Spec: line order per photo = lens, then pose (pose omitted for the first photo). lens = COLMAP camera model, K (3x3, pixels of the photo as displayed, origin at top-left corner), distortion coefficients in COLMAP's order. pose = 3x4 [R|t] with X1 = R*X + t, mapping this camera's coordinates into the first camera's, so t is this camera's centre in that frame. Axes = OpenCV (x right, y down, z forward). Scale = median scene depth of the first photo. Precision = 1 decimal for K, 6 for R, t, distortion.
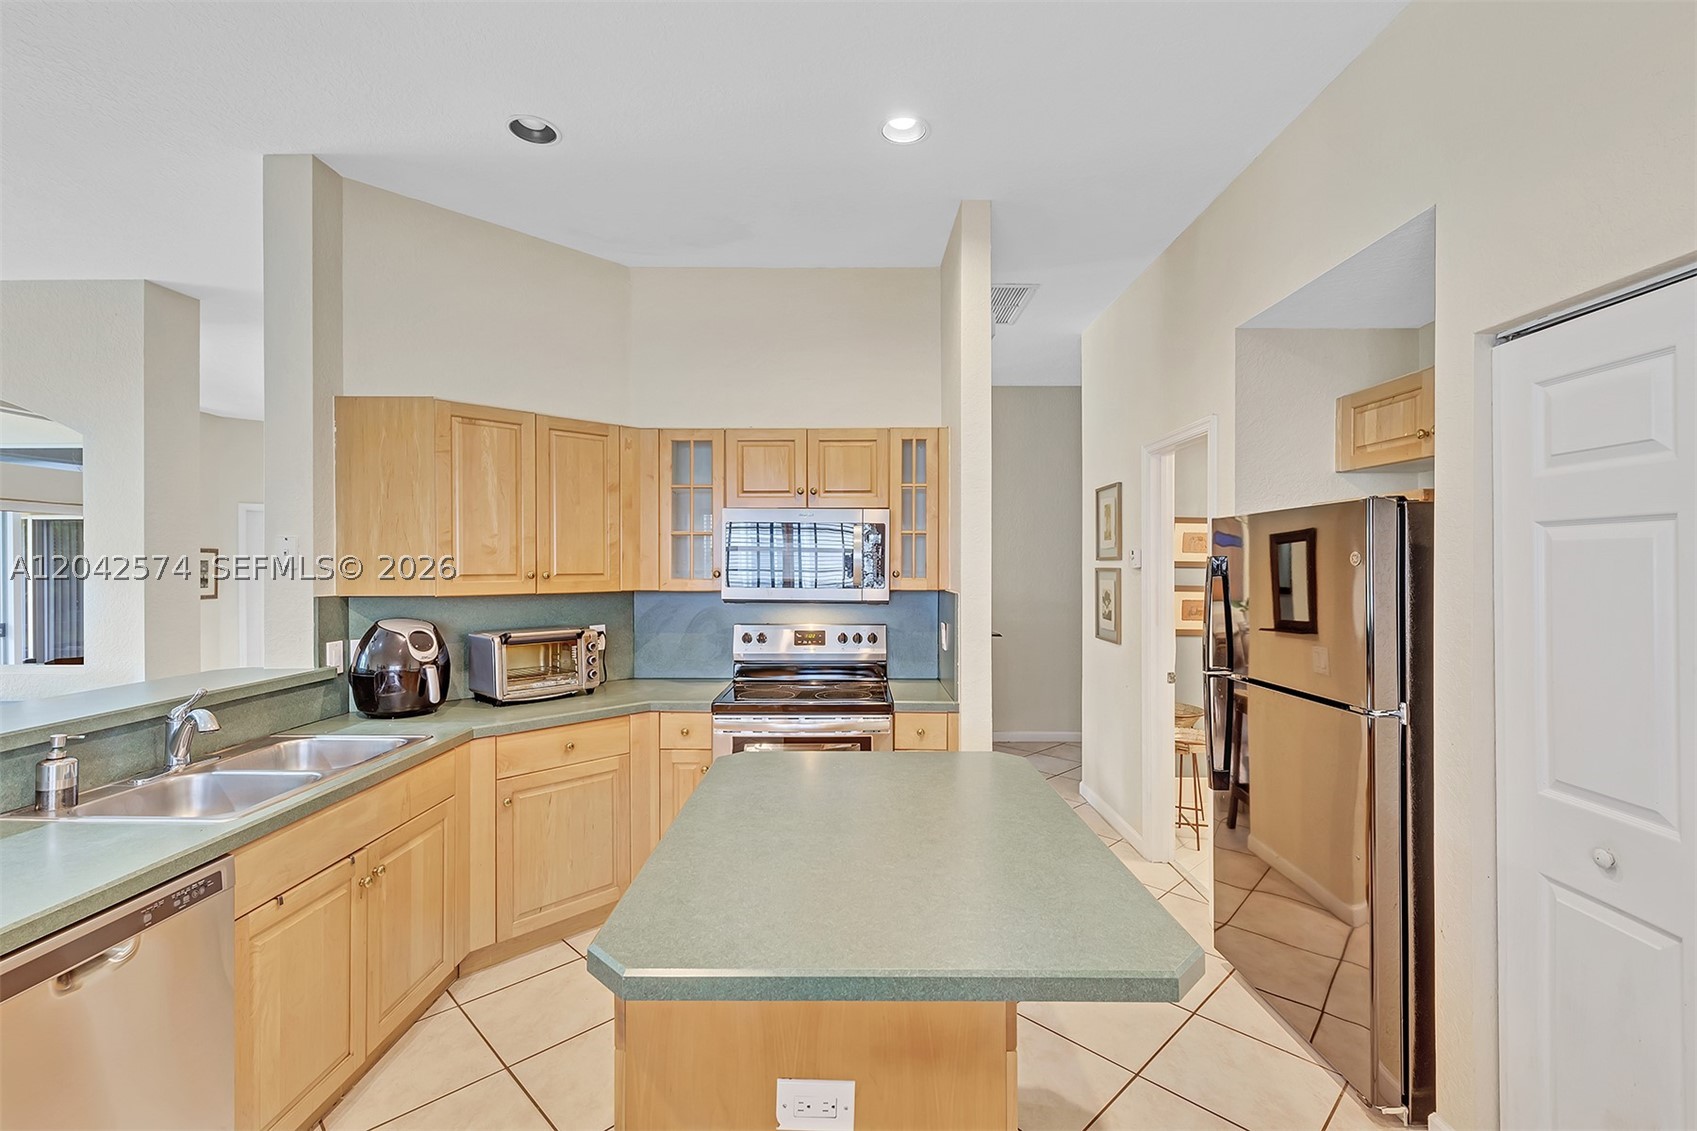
lens RADIAL K [[750.9, 0, 848.5], [0, 750.9, 565.5], [0, 0, 1]] dist [0.001346, -0.000538]
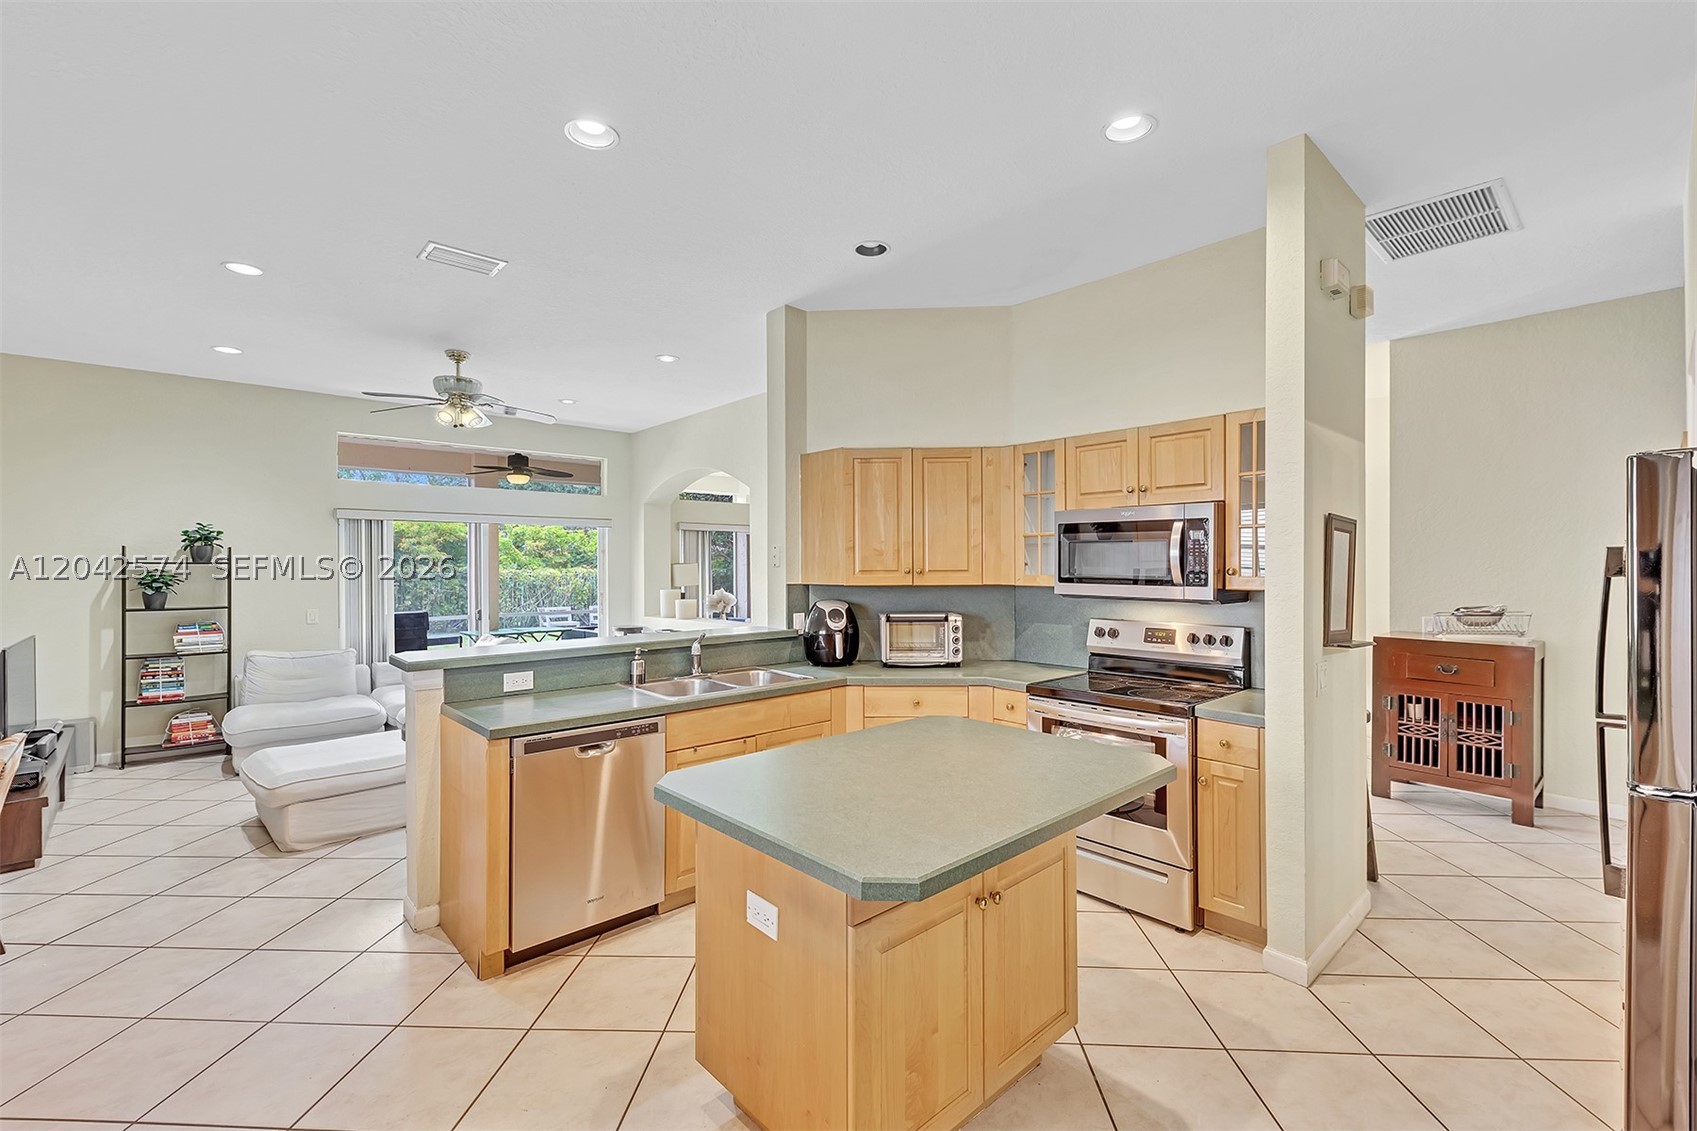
lens RADIAL K [[750.9, 0, 848.5], [0, 750.9, 565.5], [0, 0, 1]] dist [0.001346, -0.000538]
pose [[0.663344, -0.000260, -0.748315, 0.512008], [0.004192, 0.999986, 0.003368, -0.001917], [0.748303, -0.005371, 0.663335, 0.045960]]
